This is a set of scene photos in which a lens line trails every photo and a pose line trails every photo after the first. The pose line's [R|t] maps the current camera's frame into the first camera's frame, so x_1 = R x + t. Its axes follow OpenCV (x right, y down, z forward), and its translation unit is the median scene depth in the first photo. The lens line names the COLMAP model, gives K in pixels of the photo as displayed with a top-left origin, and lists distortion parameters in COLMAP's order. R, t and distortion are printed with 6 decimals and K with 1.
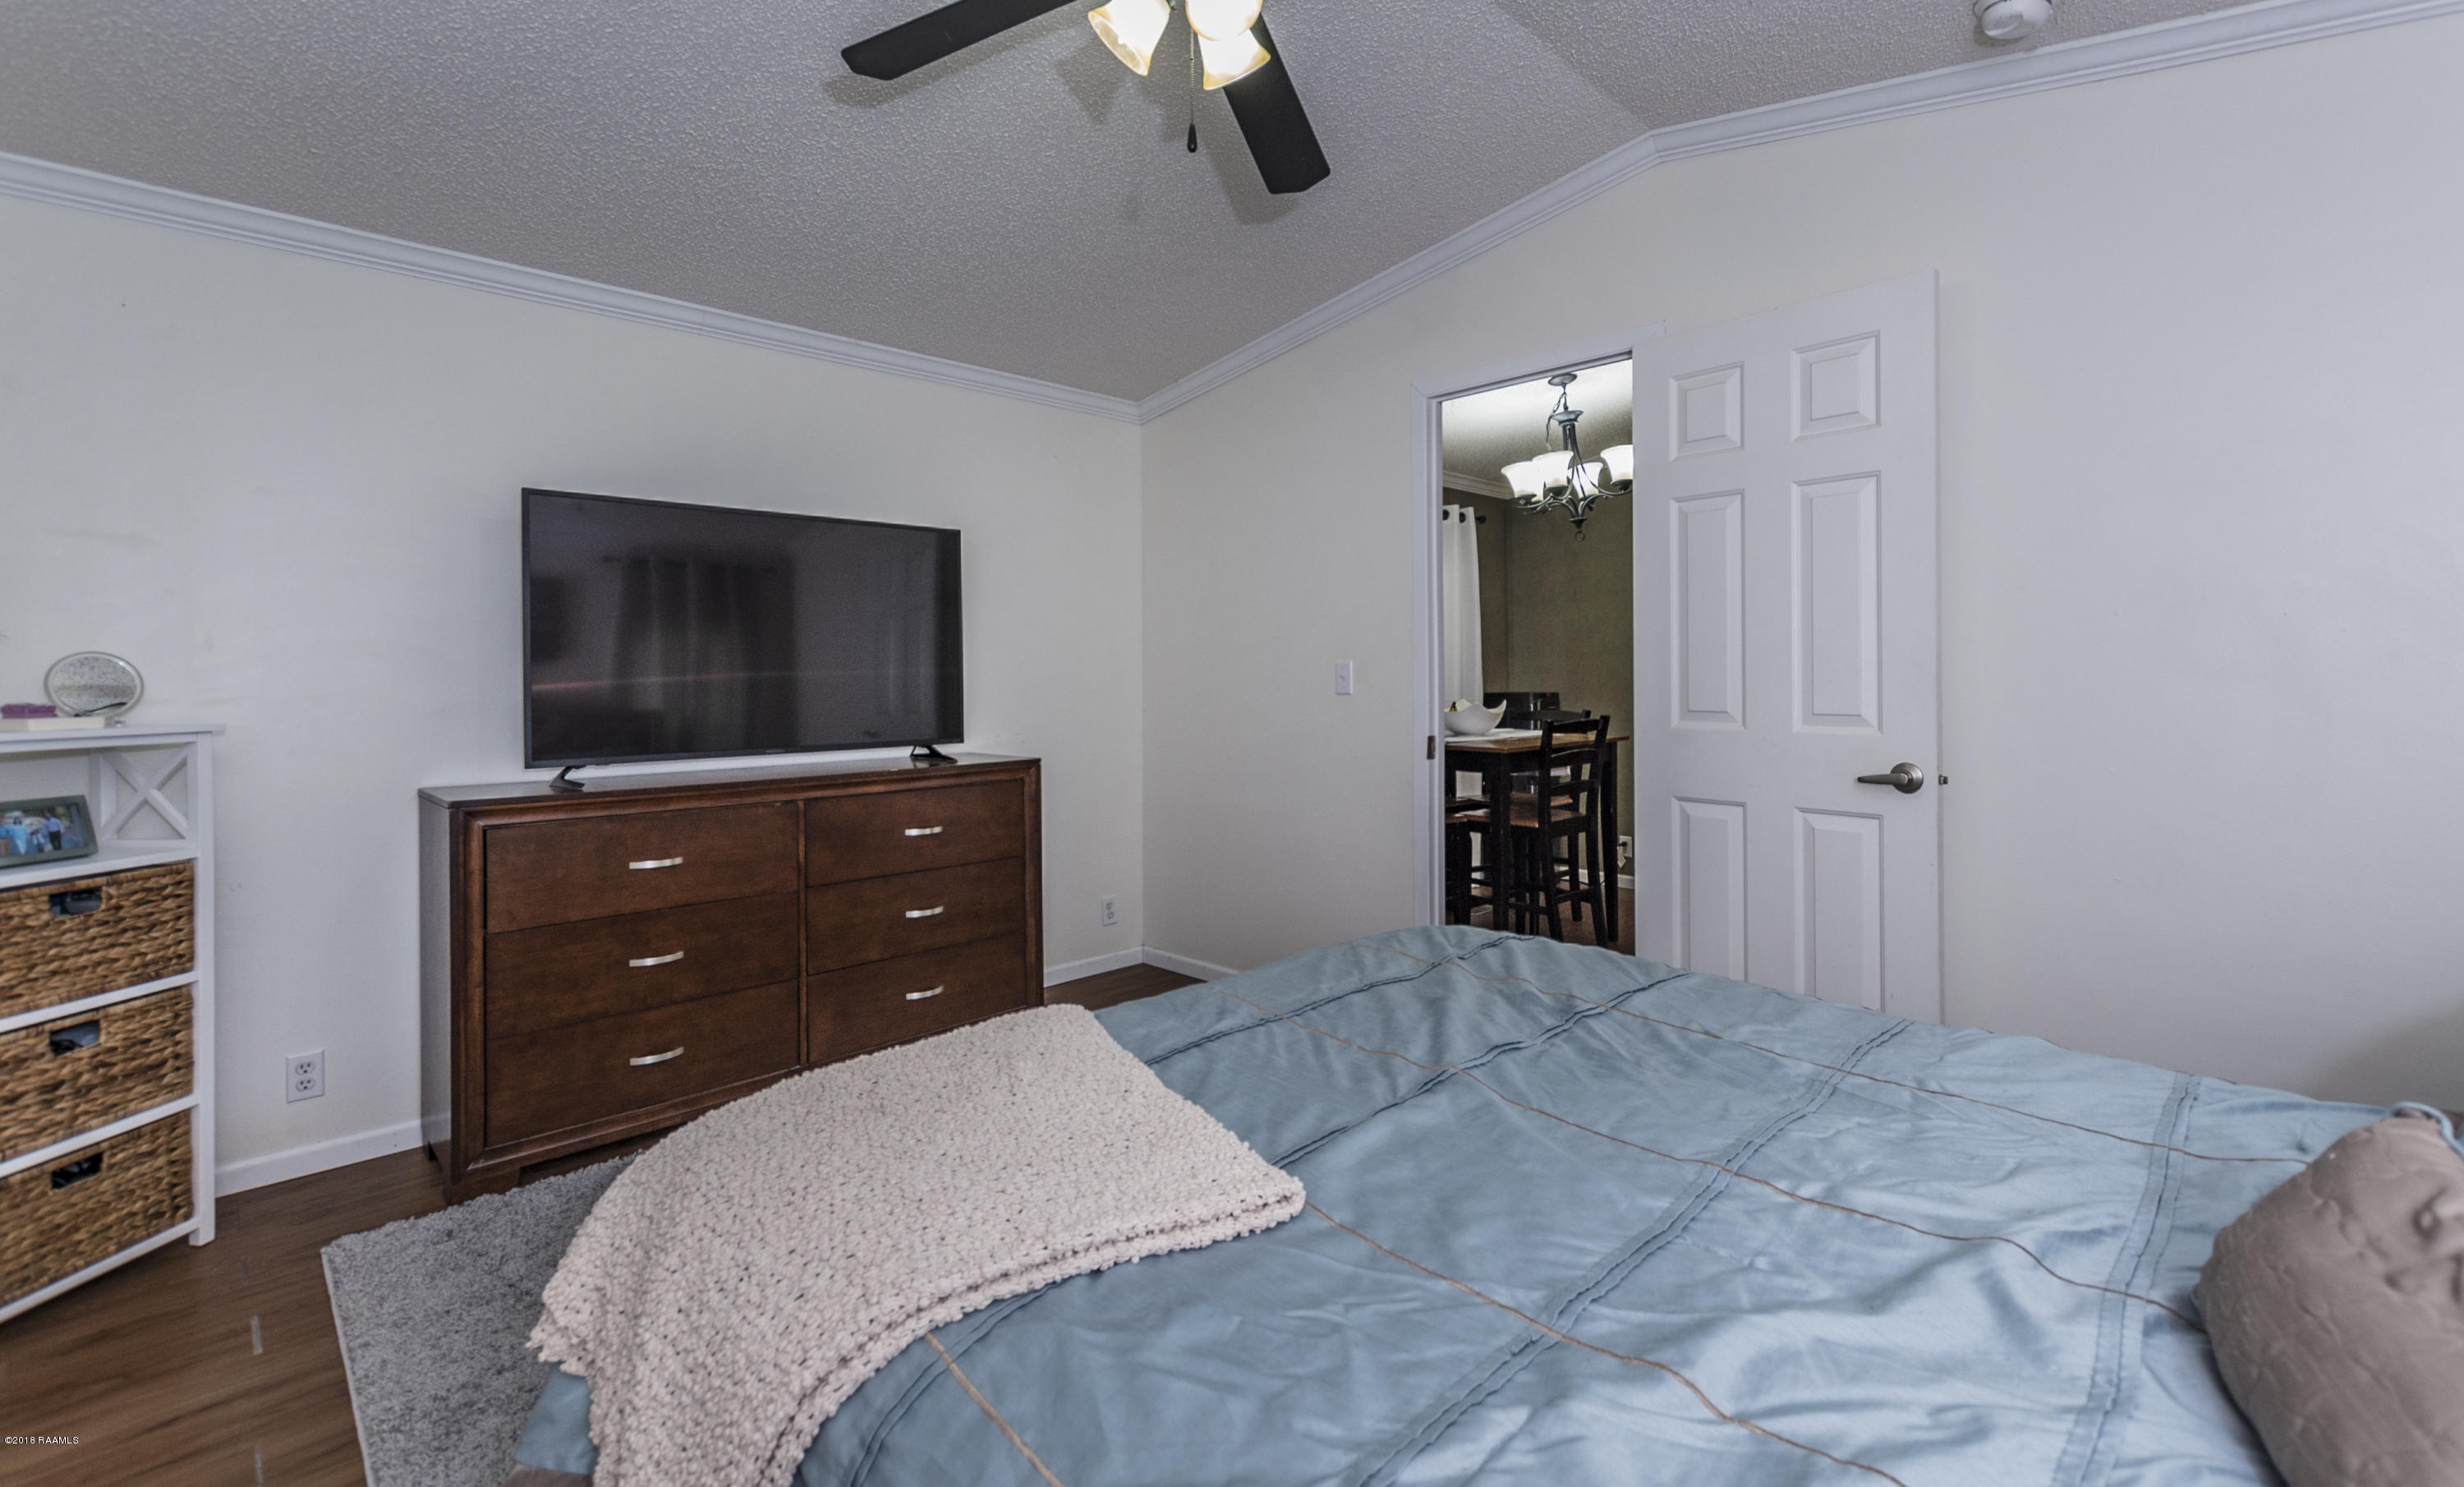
lens RADIAL K [[1069.0, 0, 1189.0], [0, 1069.0, 677.3], [0, 0, 1]] dist [0.005172, -0.002750]
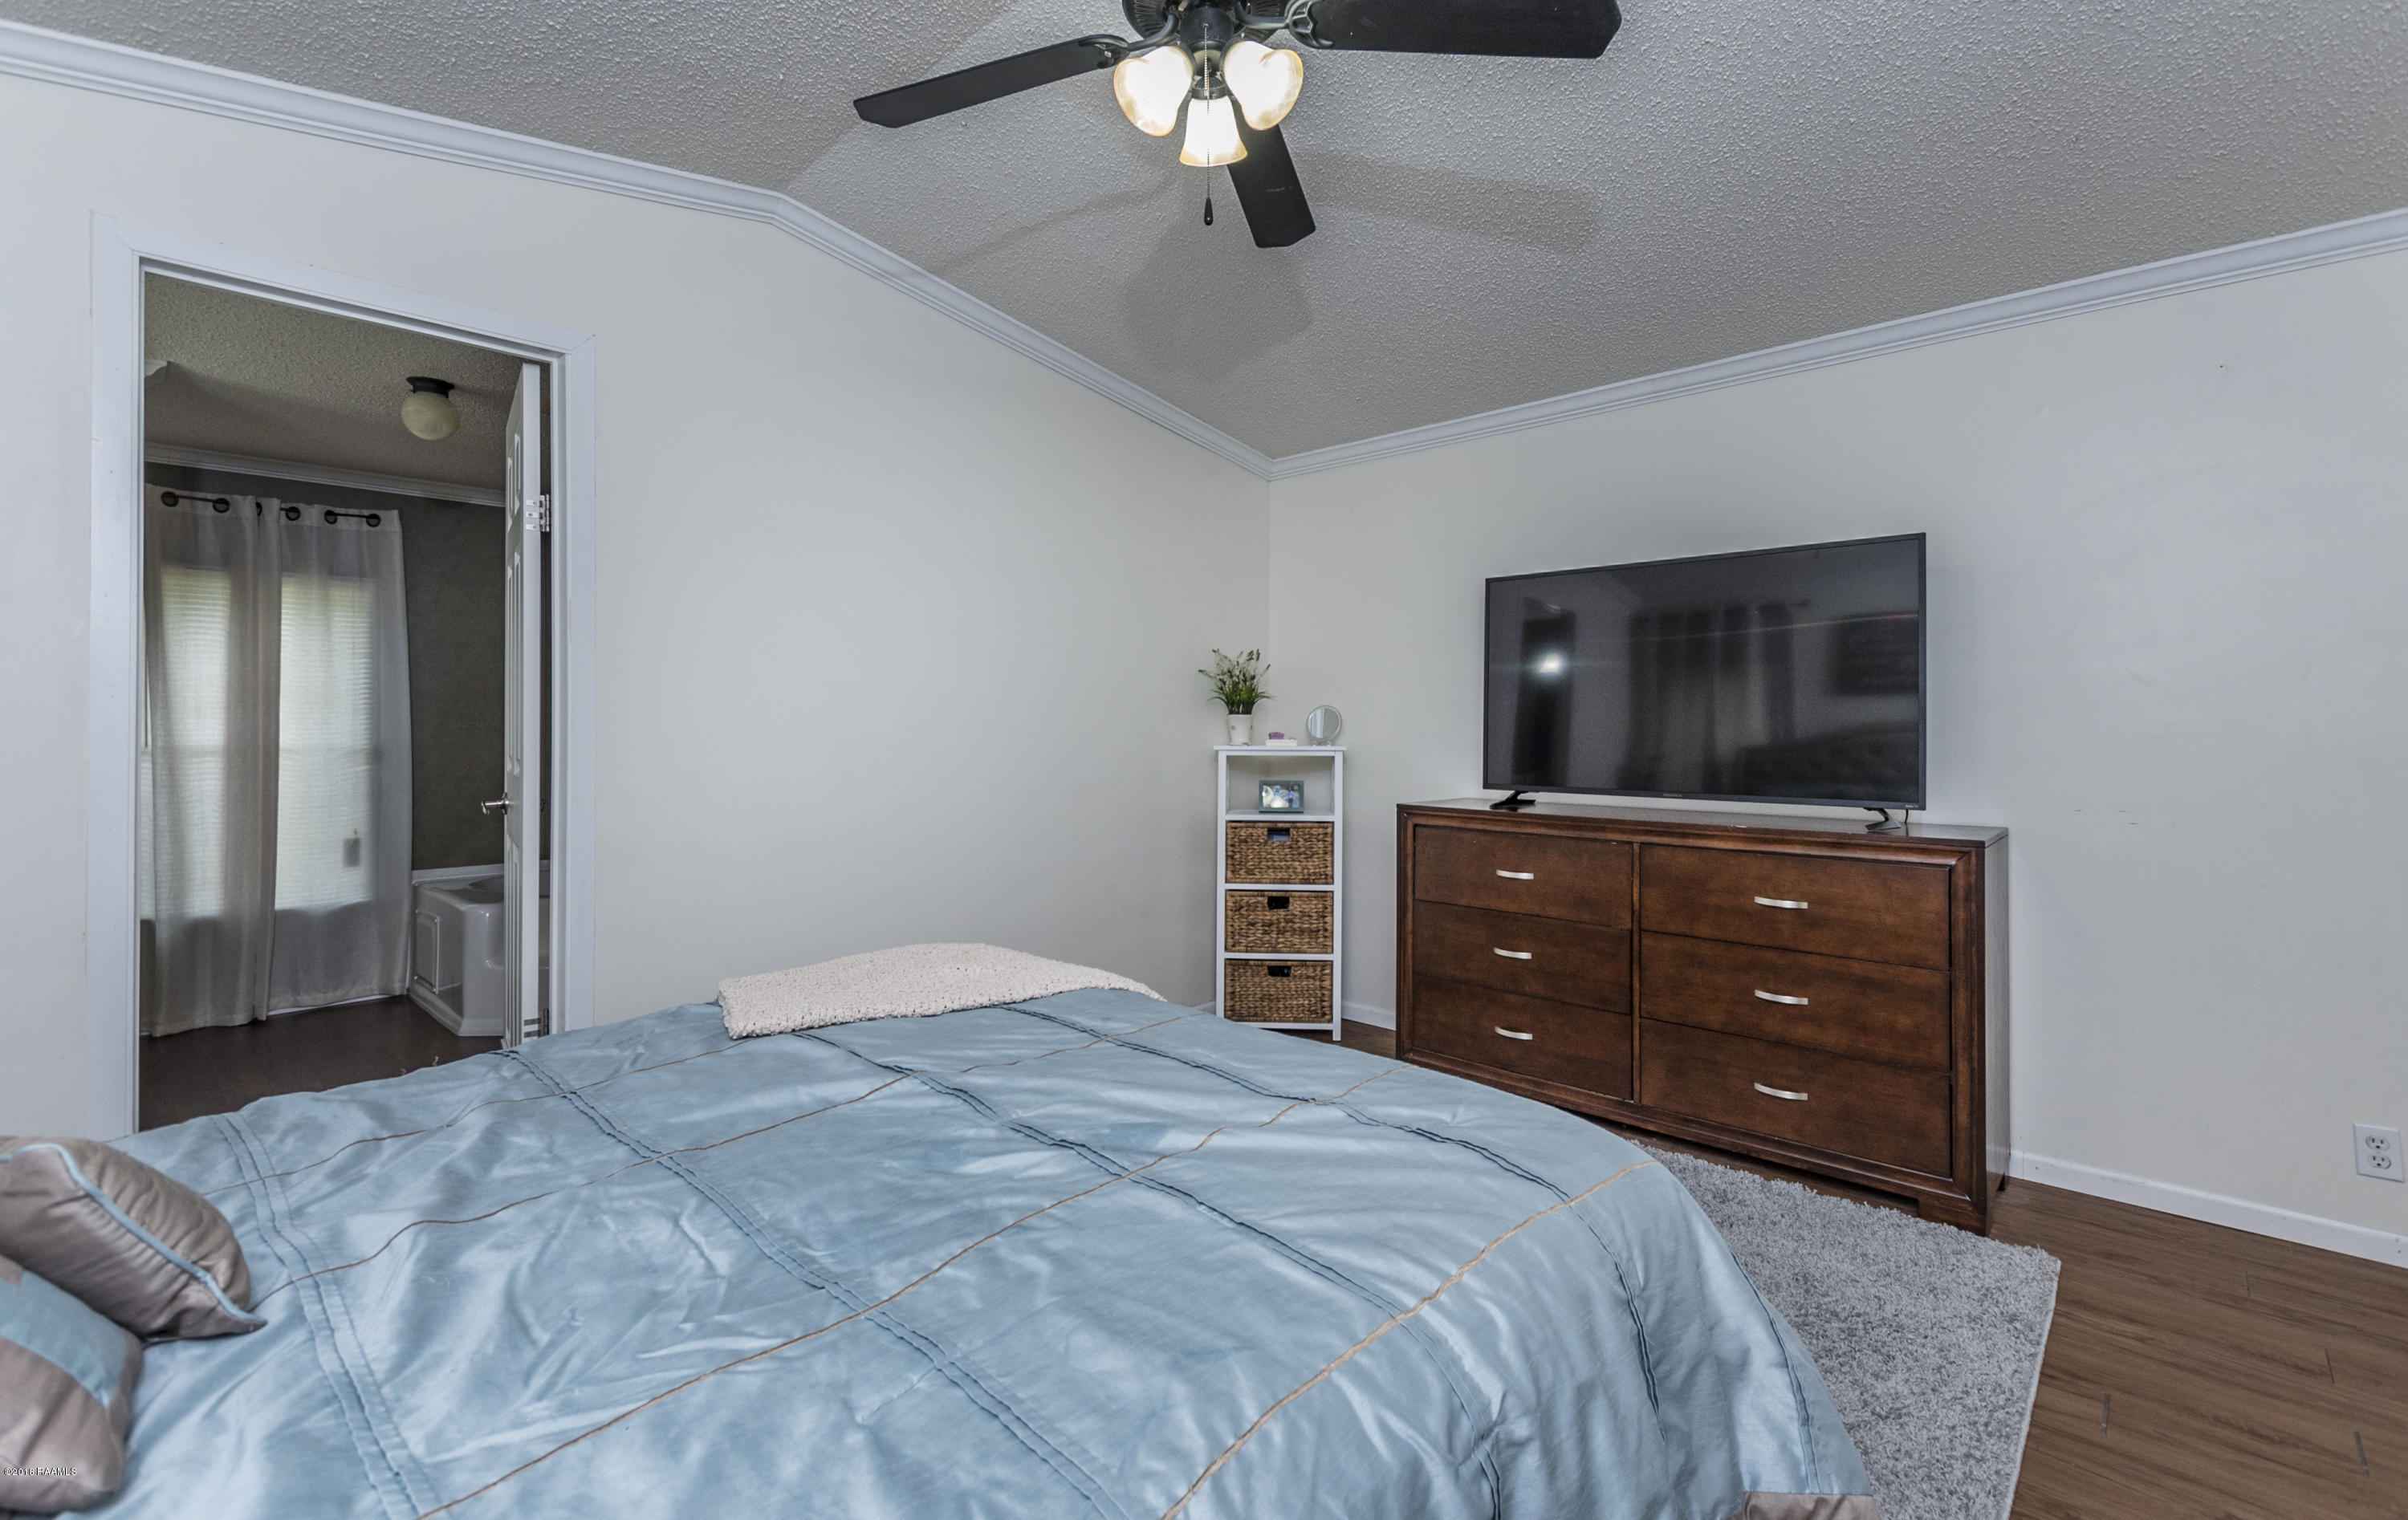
lens RADIAL K [[1011.4, 0, 1208.8], [0, 1011.4, 723.9], [0, 0, 1]] dist [-0.002806, -0.000247]
pose [[0.080527, 0.012795, -0.996670, 0.667238], [-0.002969, 0.999916, 0.012596, -0.011417], [0.996748, 0.001944, 0.080558, 0.612859]]
